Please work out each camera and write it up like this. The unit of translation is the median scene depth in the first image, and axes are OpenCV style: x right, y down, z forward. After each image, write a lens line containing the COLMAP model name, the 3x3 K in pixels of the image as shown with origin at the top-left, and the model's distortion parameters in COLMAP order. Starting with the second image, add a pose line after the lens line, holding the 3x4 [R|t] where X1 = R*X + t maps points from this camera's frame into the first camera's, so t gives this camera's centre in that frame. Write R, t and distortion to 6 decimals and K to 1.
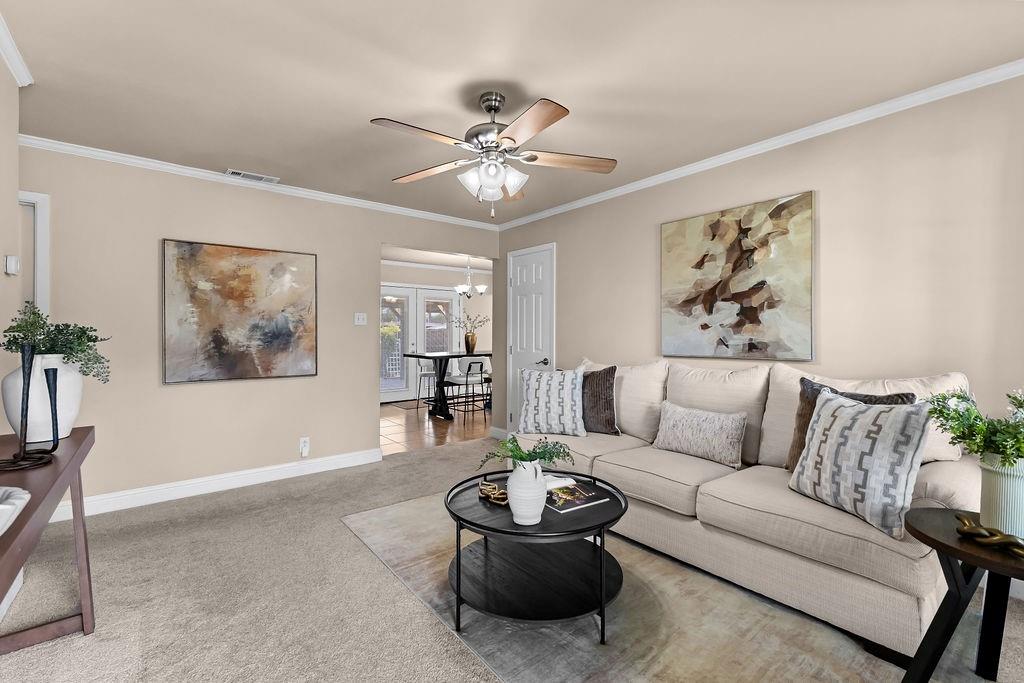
lens RADIAL K [[441.1, 0, 509.9], [0, 441.1, 335.0], [0, 0, 1]] dist [-0.001521, 0.000122]
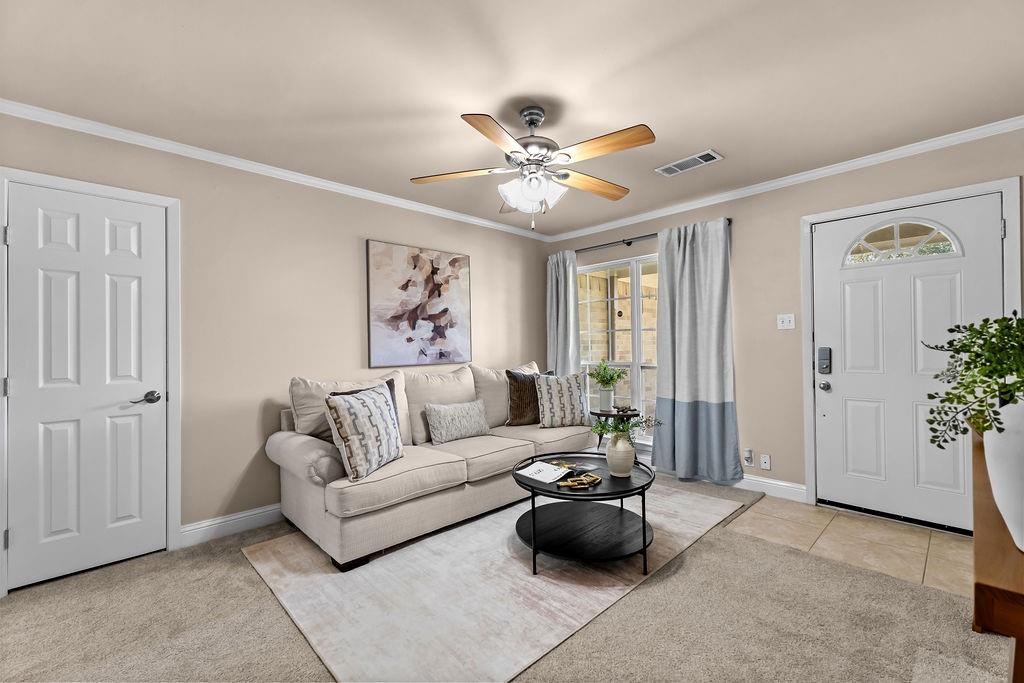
lens RADIAL K [[441.1, 0, 513.4], [0, 441.1, 344.3], [0, 0, 1]] dist [-0.001521, 0.000122]
pose [[-0.096363, 0.003226, 0.995341, -0.811063], [0.016580, 0.999861, -0.001635, -0.000466], [-0.995208, 0.016346, -0.096403, 0.874895]]
